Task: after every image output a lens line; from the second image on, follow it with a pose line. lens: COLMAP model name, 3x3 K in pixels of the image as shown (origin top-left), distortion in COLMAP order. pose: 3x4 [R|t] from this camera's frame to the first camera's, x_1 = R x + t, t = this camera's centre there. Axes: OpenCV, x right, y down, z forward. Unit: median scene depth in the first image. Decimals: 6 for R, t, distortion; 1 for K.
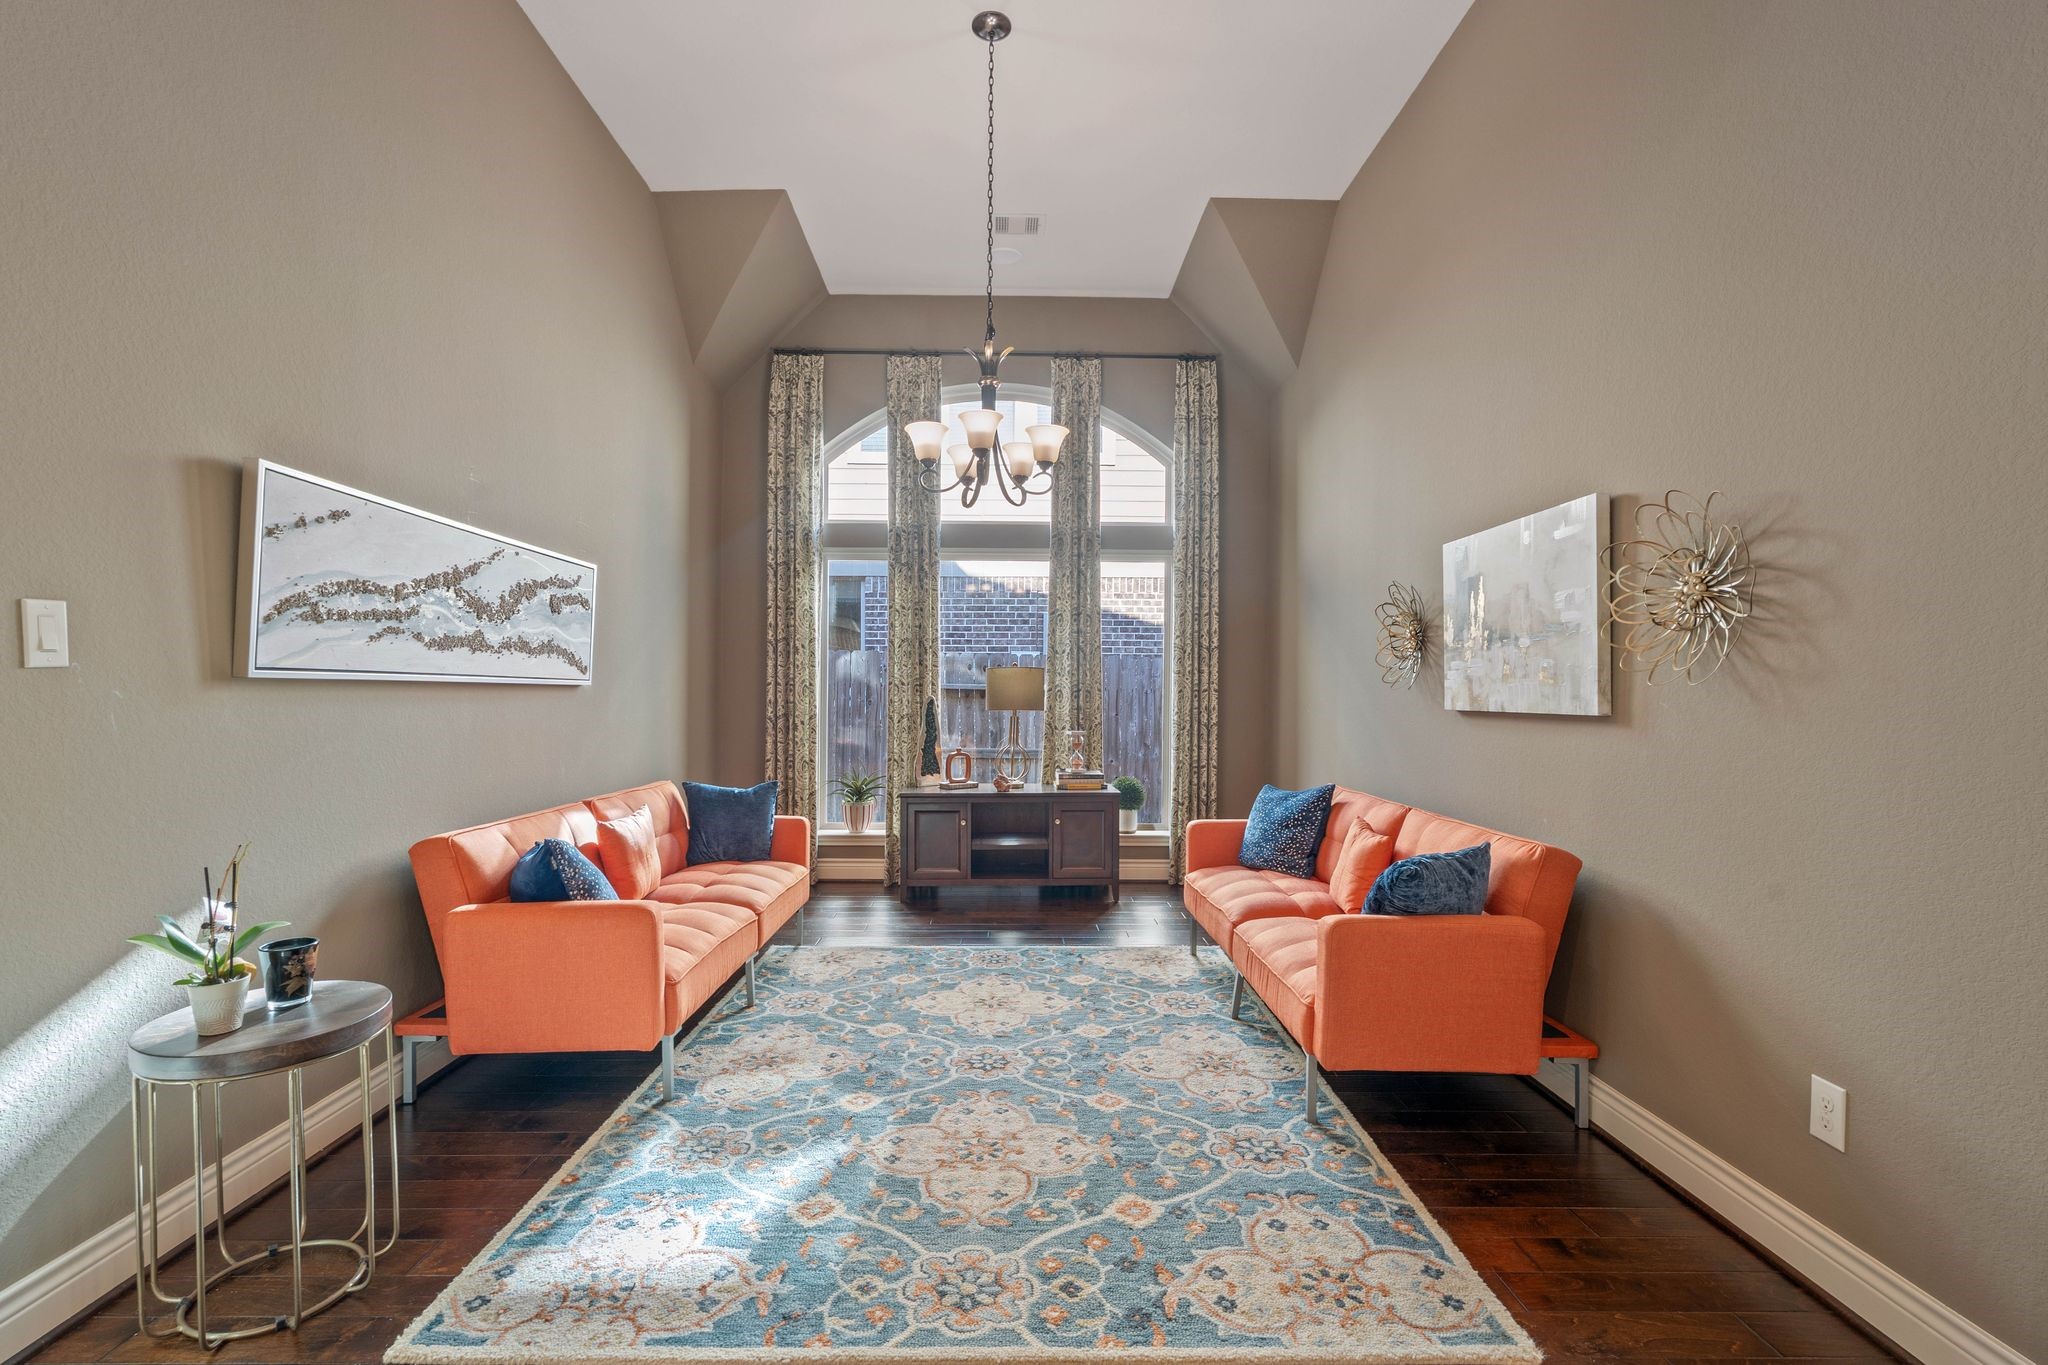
lens RADIAL K [[893.6, 0, 1019.4], [0, 893.6, 695.0], [0, 0, 1]] dist [-0.000342, -0.001544]
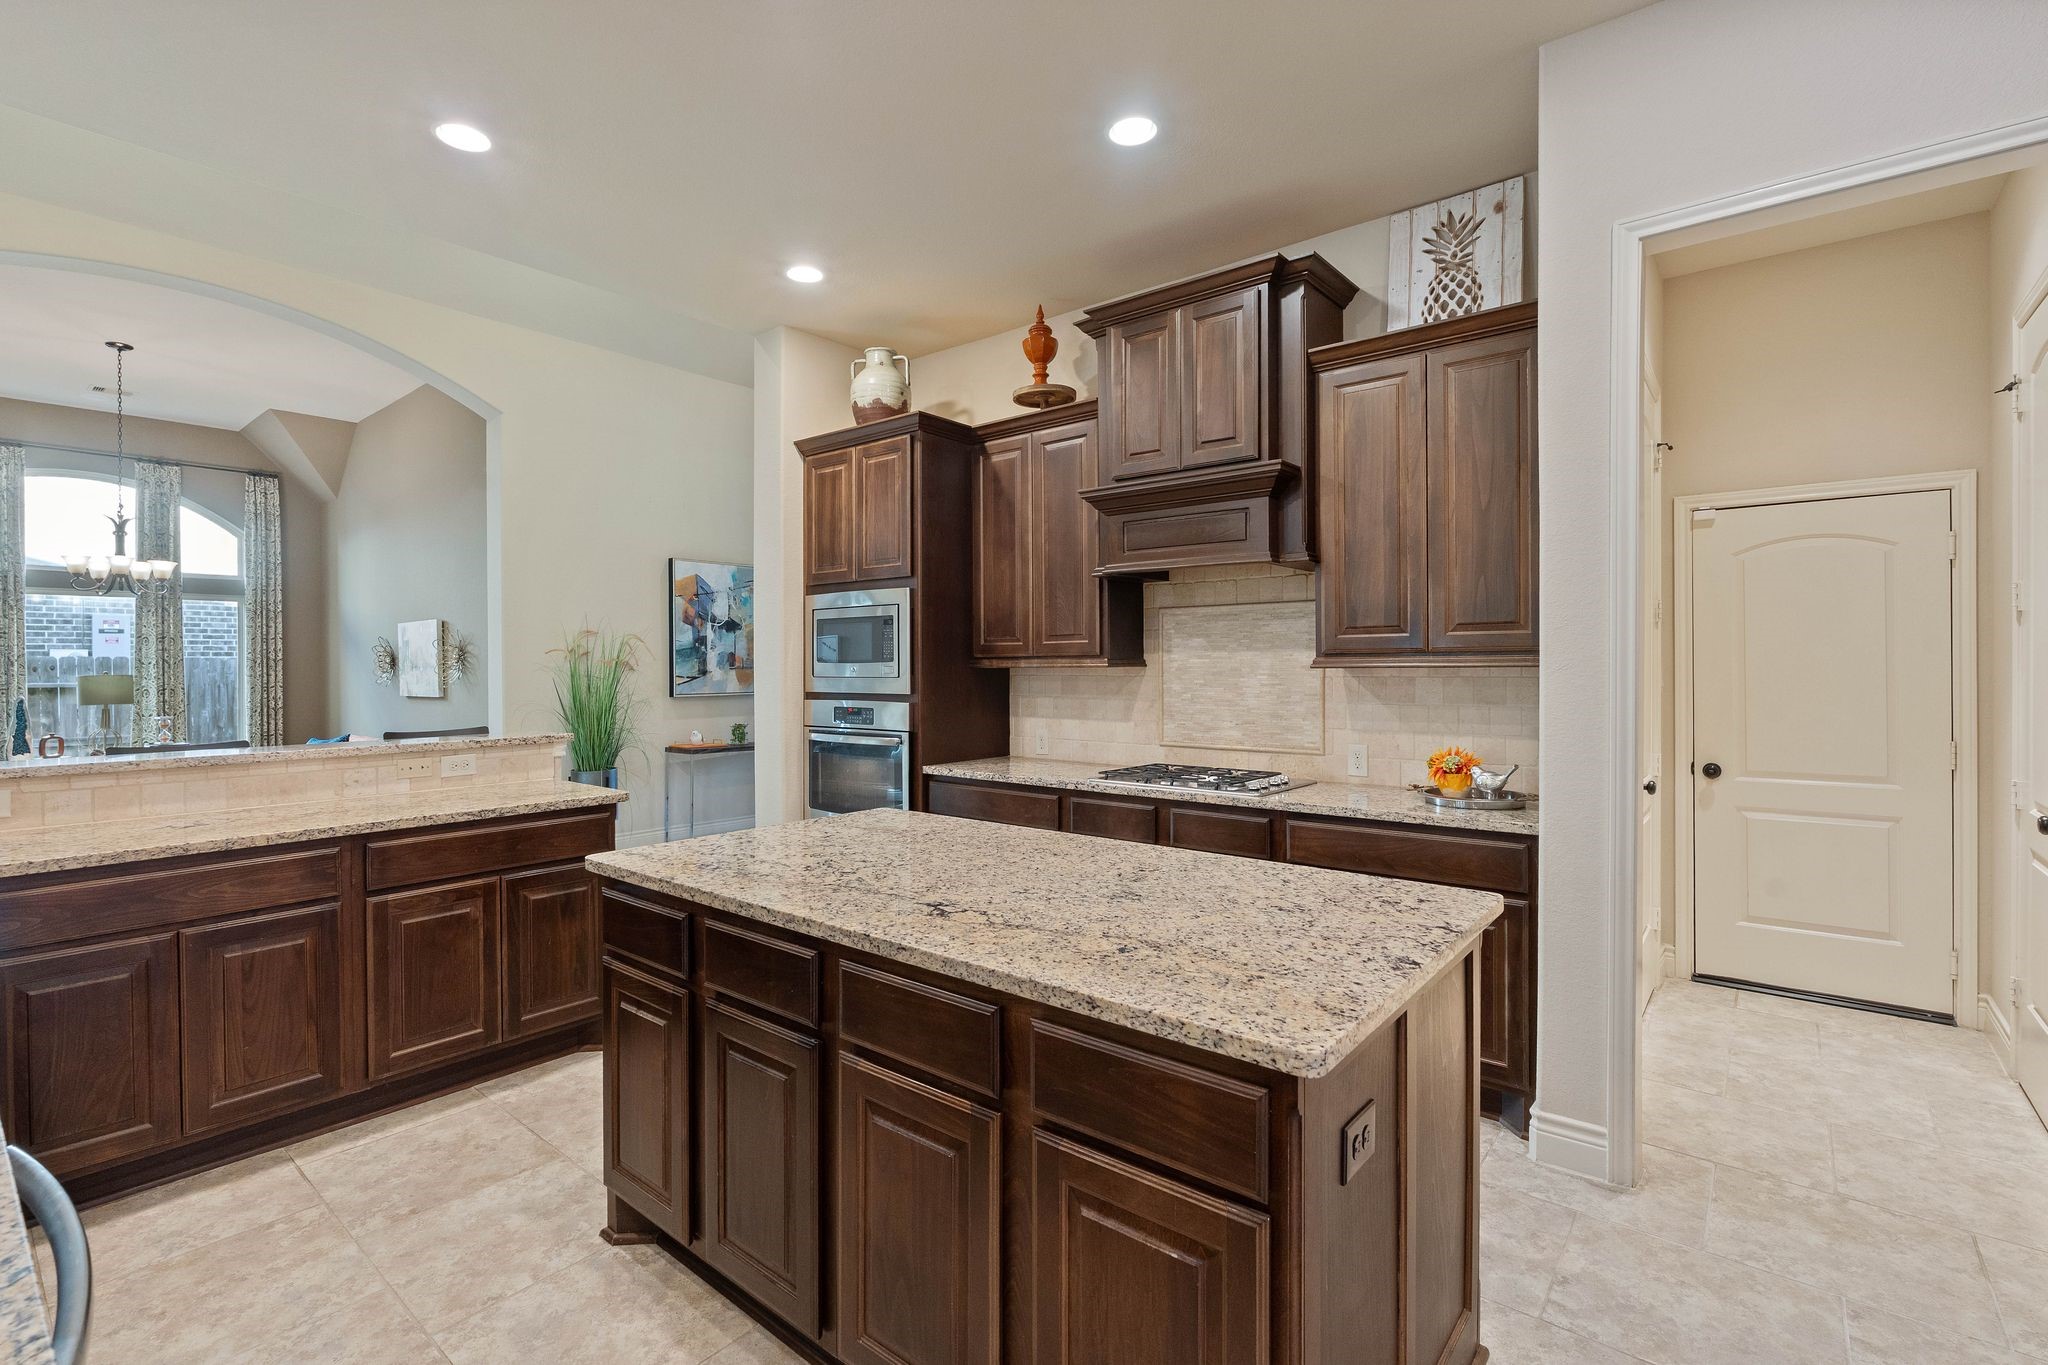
lens RADIAL K [[893.6, 0, 998.0], [0, 893.6, 665.4], [0, 0, 1]] dist [-0.000342, -0.001544]
pose [[0.642186, -0.010910, 0.766471, -0.177977], [0.016001, 0.999872, 0.000825, -0.023668], [-0.766381, 0.011734, 0.642279, -0.999355]]
